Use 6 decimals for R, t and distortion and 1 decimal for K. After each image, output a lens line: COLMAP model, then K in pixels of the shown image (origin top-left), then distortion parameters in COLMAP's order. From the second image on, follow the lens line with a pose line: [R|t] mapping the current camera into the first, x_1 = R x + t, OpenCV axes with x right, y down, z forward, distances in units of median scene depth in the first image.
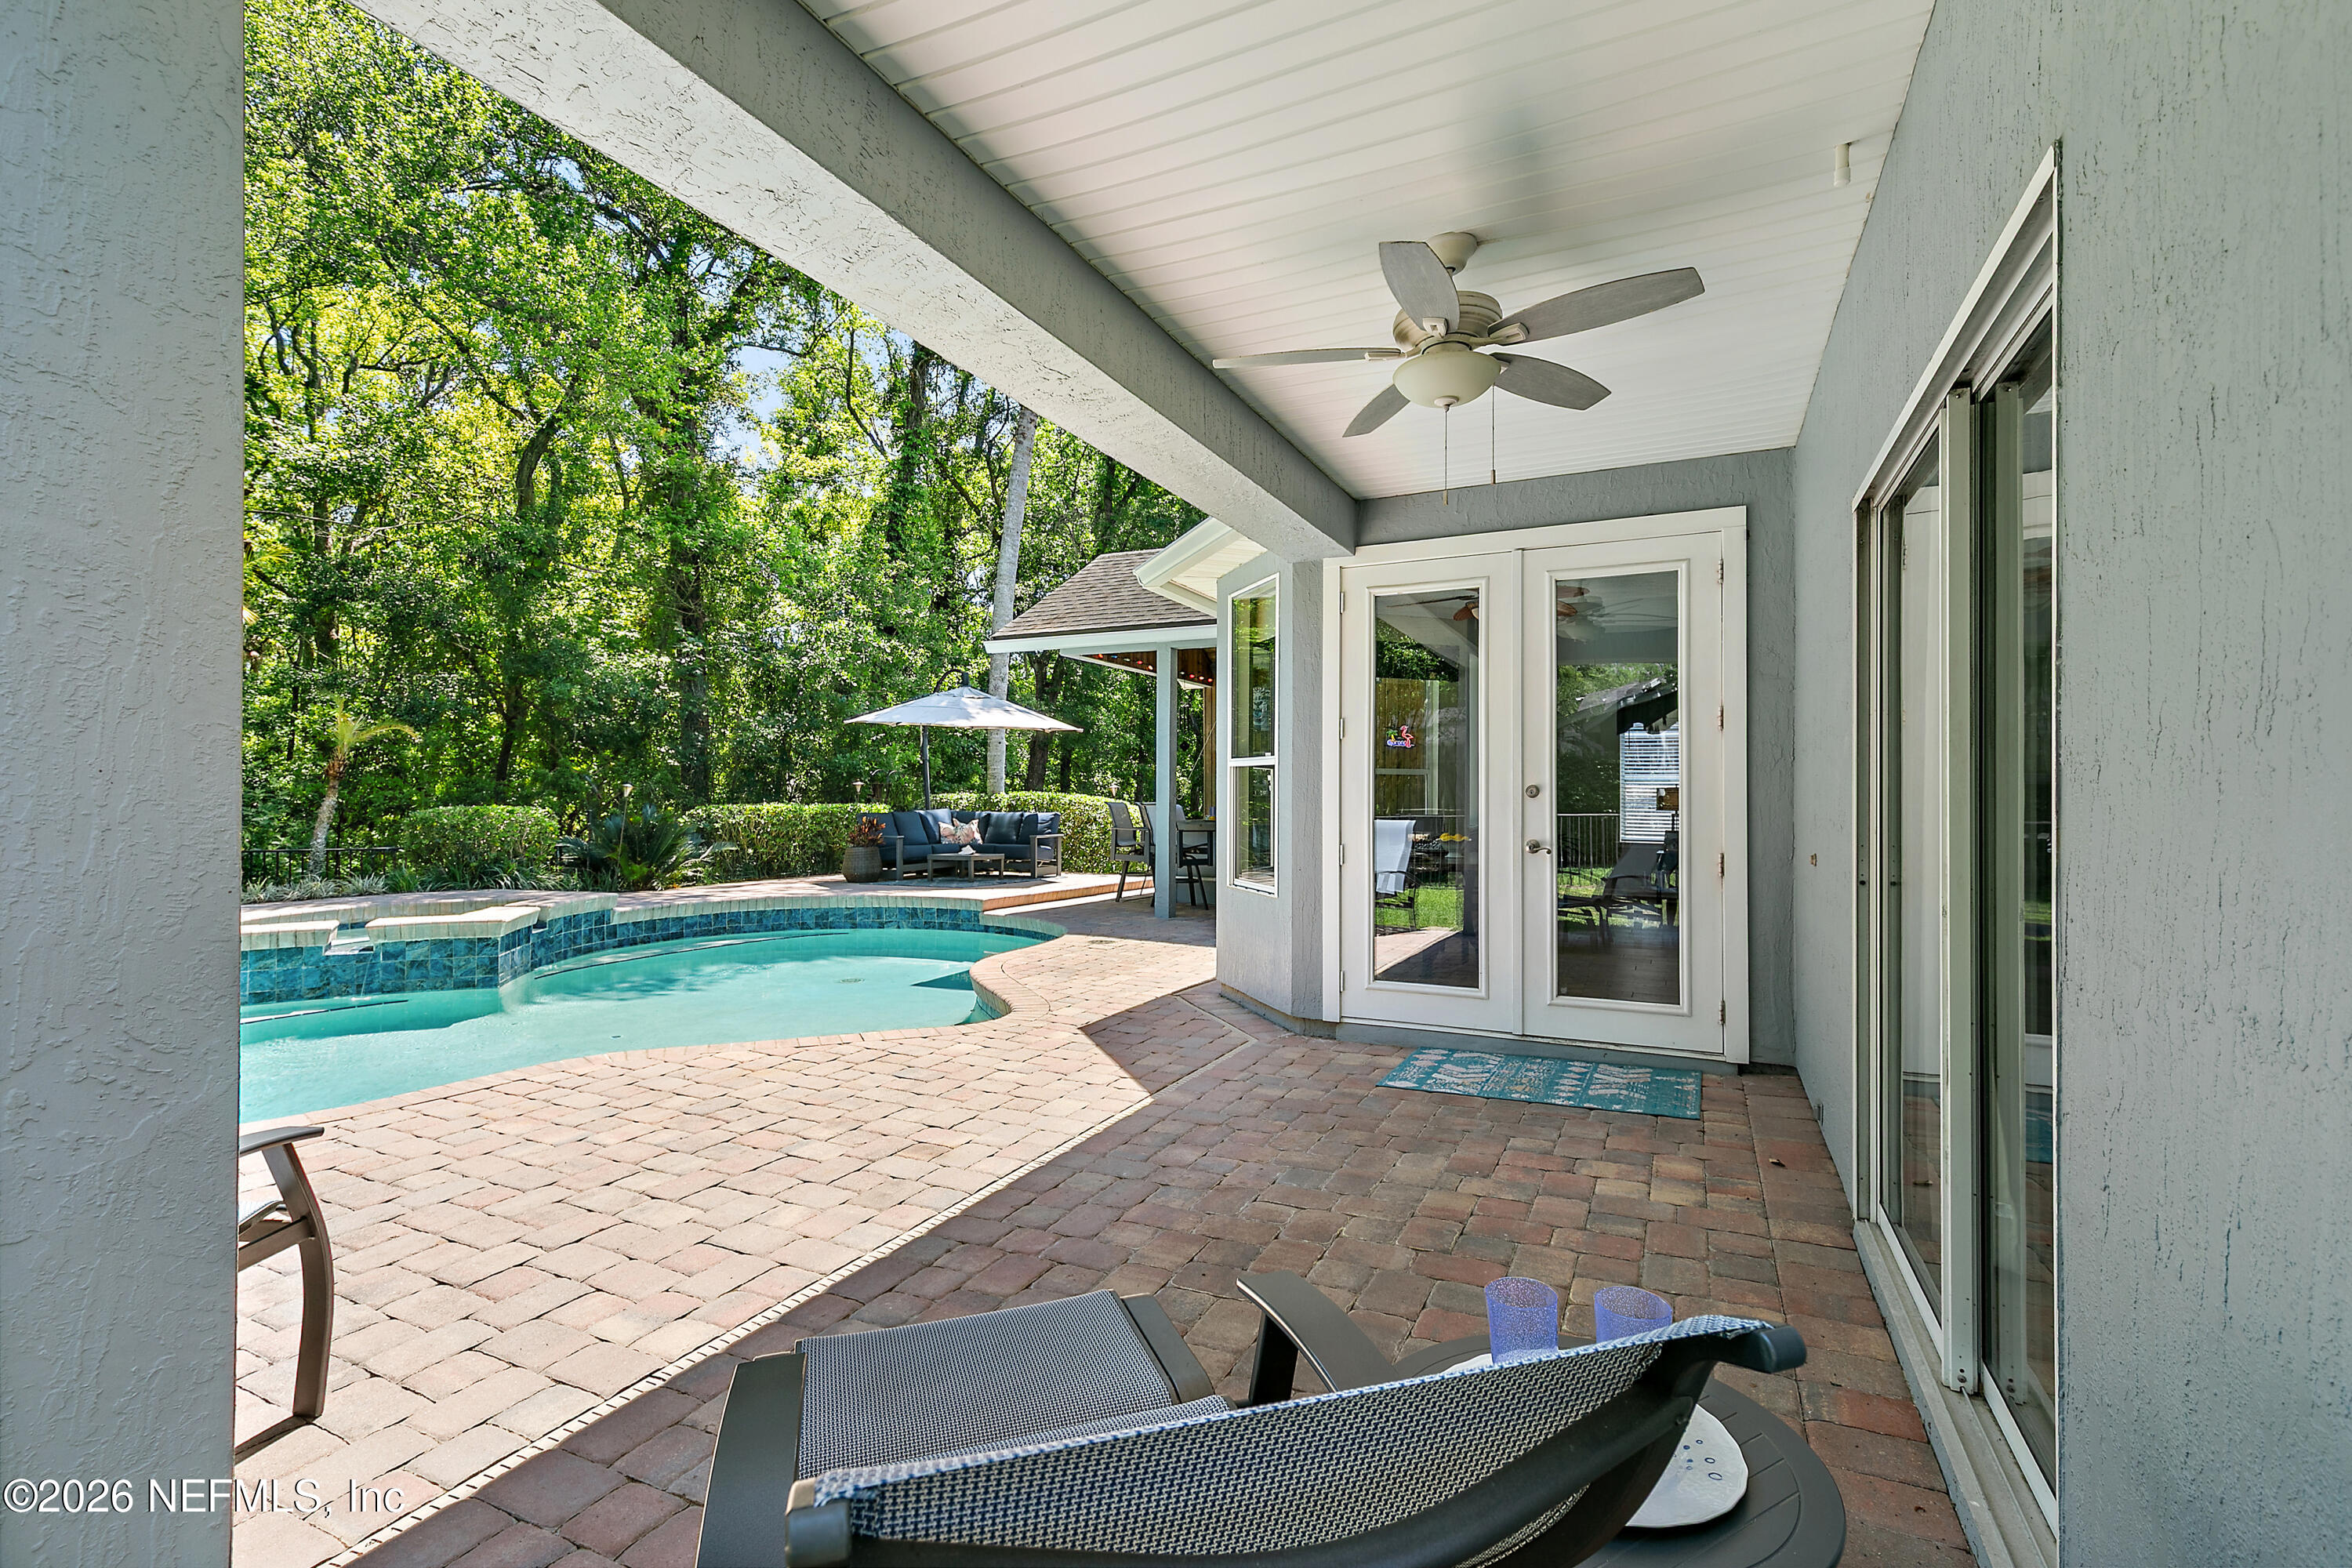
lens RADIAL K [[1069.1, 0, 1165.7], [0, 1069.1, 777.9], [0, 0, 1]] dist [0.005038, -0.000973]
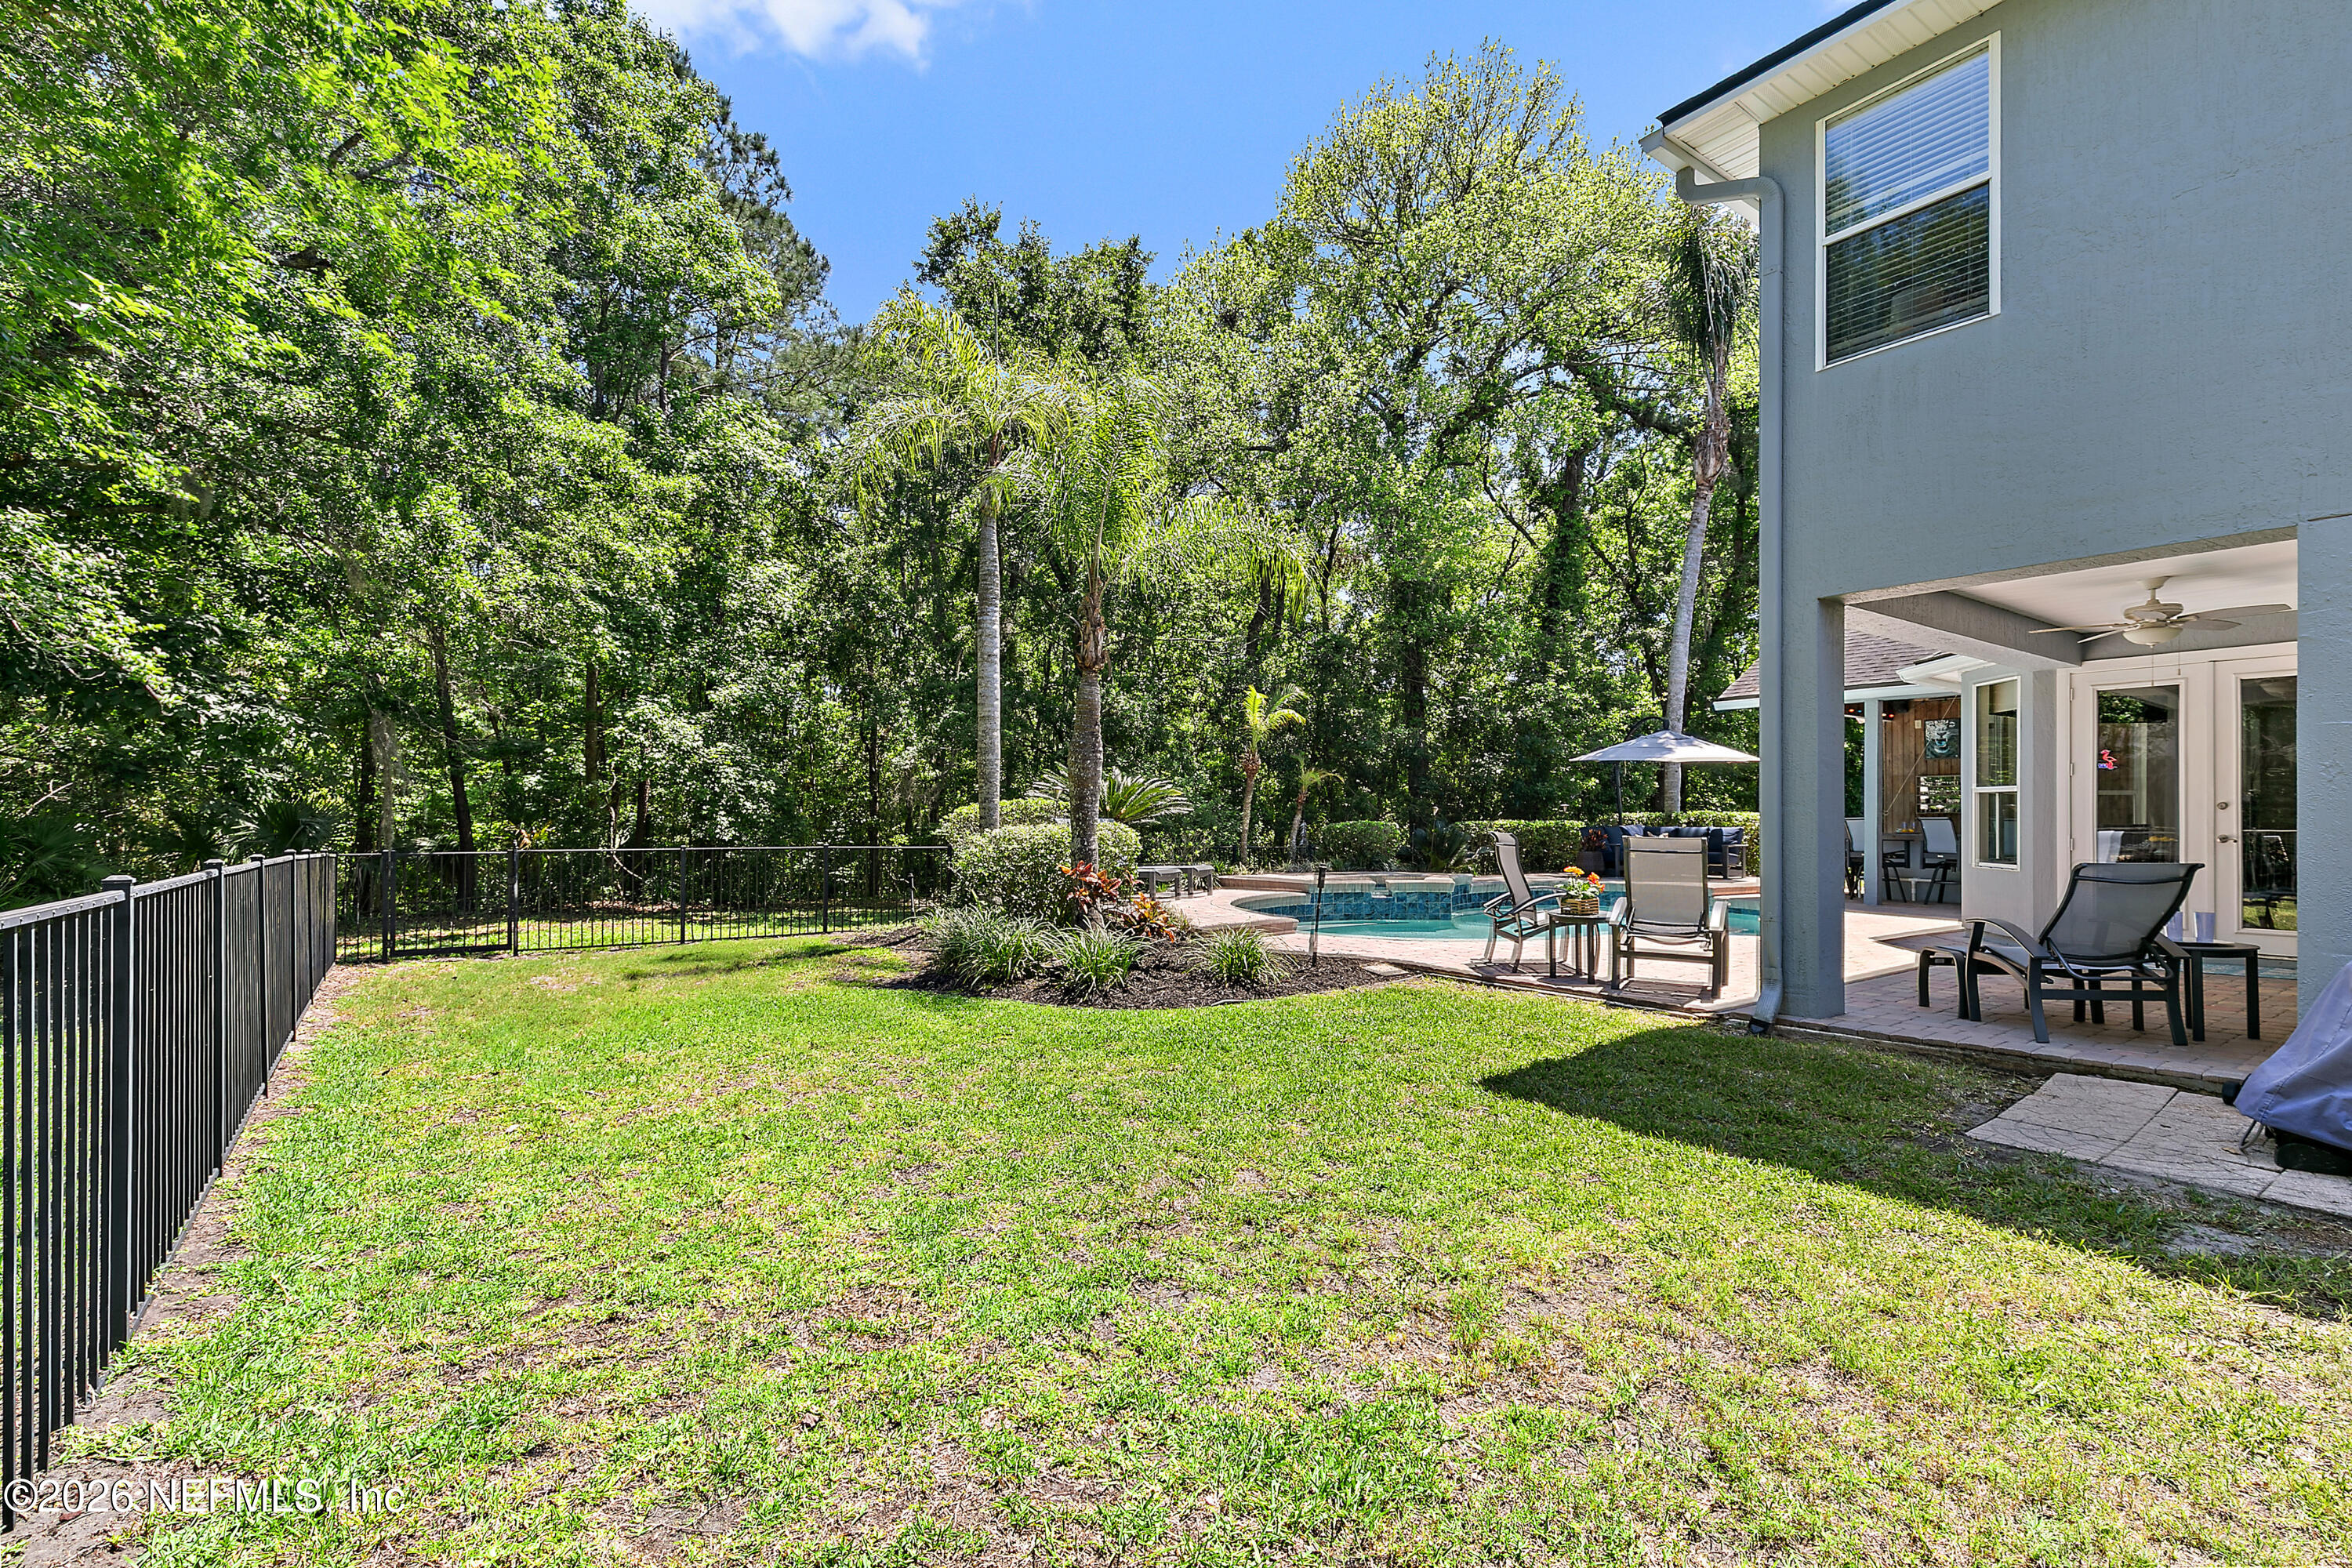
lens RADIAL K [[1069.1, 0, 1164.5], [0, 1069.1, 803.9], [0, 0, 1]] dist [0.005038, -0.000973]
pose [[0.881890, -0.005967, -0.471418, -0.247898], [0.007133, 0.999974, 0.000686, -0.002185], [0.471402, -0.003967, 0.881909, -0.964396]]
